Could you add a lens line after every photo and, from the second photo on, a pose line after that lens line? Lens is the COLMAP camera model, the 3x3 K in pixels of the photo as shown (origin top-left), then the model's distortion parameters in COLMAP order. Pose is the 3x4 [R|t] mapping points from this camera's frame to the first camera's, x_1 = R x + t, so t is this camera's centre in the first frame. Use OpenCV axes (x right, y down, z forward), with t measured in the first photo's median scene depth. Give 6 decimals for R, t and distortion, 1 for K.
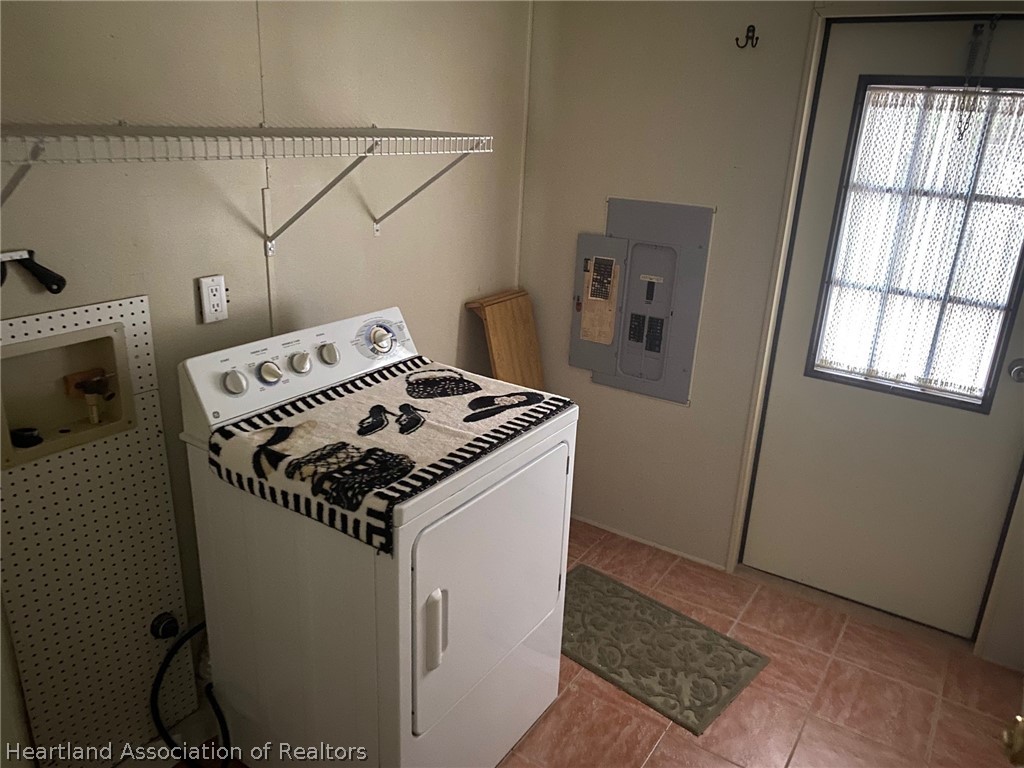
lens RADIAL K [[772.3, 0, 512.0], [0, 772.3, 384.0], [0, 0, 1]] dist [-0.005947, -0.012248]
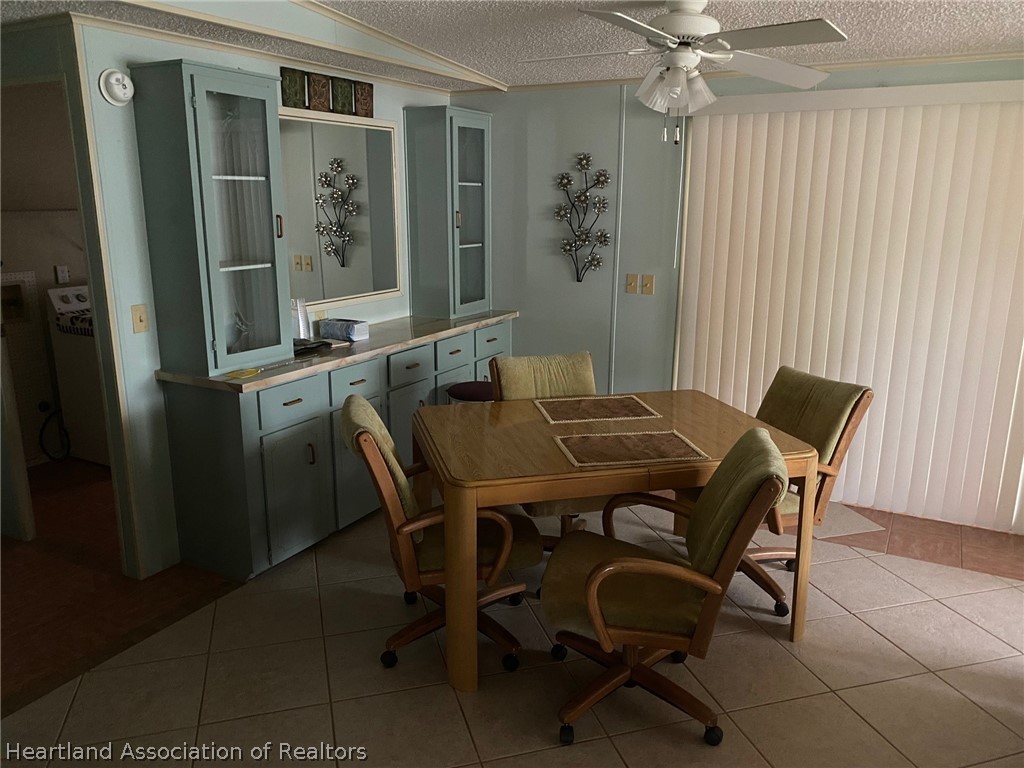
lens RADIAL K [[772.3, 0, 512.0], [0, 772.3, 384.0], [0, 0, 1]] dist [-0.005947, -0.012248]
pose [[0.995649, -0.061639, 0.069884, 0.985702], [0.067959, 0.993438, -0.091995, 0.646232], [-0.063755, 0.096344, 0.993304, -1.749192]]
